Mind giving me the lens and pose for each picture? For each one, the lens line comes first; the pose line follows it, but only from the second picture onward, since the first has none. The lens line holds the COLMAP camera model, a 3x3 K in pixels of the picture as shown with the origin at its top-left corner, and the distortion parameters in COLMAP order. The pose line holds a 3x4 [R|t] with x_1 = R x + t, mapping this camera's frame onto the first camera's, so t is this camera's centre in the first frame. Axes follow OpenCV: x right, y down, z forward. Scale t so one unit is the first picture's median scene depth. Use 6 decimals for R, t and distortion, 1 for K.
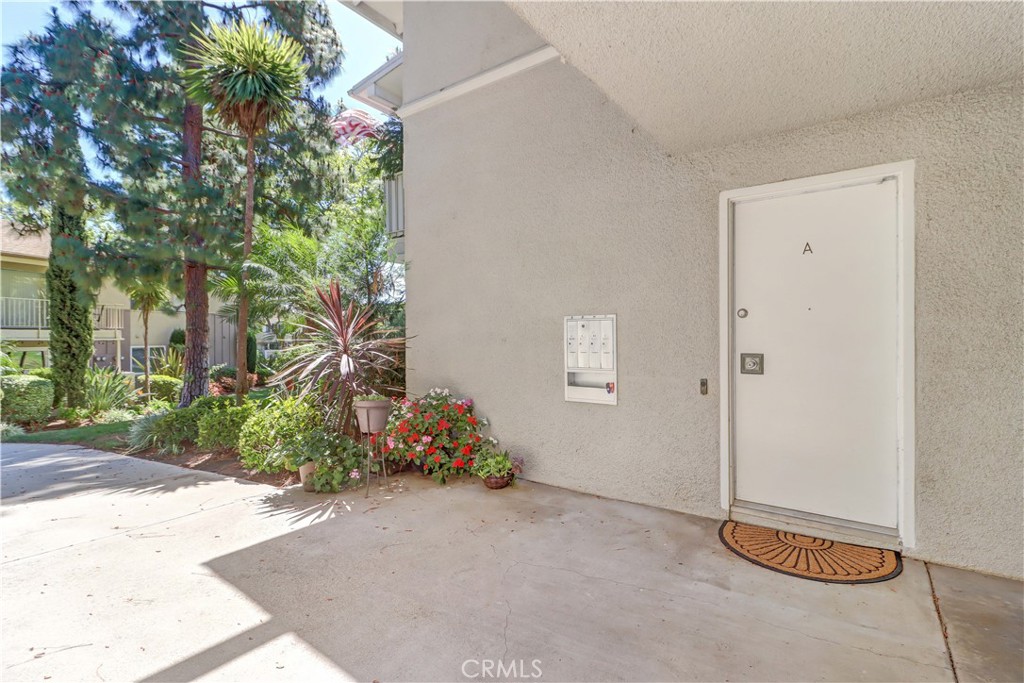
lens RADIAL K [[477.0, 0, 514.9], [0, 477.0, 332.0], [0, 0, 1]] dist [0.021591, -0.017412]
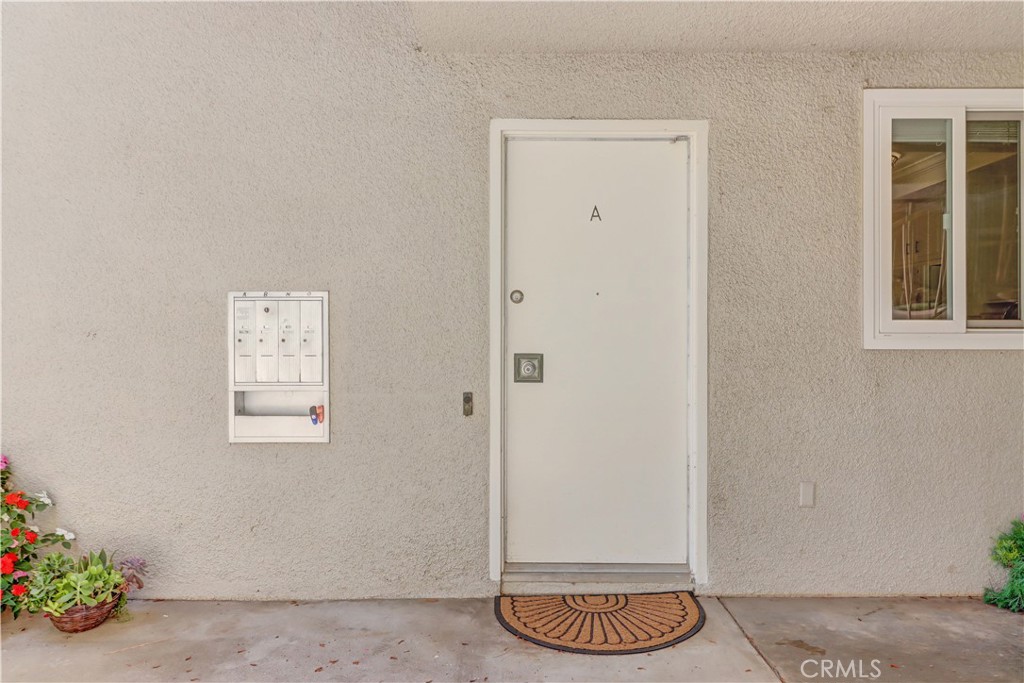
lens RADIAL K [[717.4, 0, 512.0], [0, 717.4, 322.1], [0, 0, 1]] dist [0.005587, -0.003831]
pose [[0.806361, 0.012937, 0.591282, -0.152242], [-0.011729, 0.999914, -0.005882, 0.004625], [-0.591308, -0.002193, 0.806443, 0.153175]]
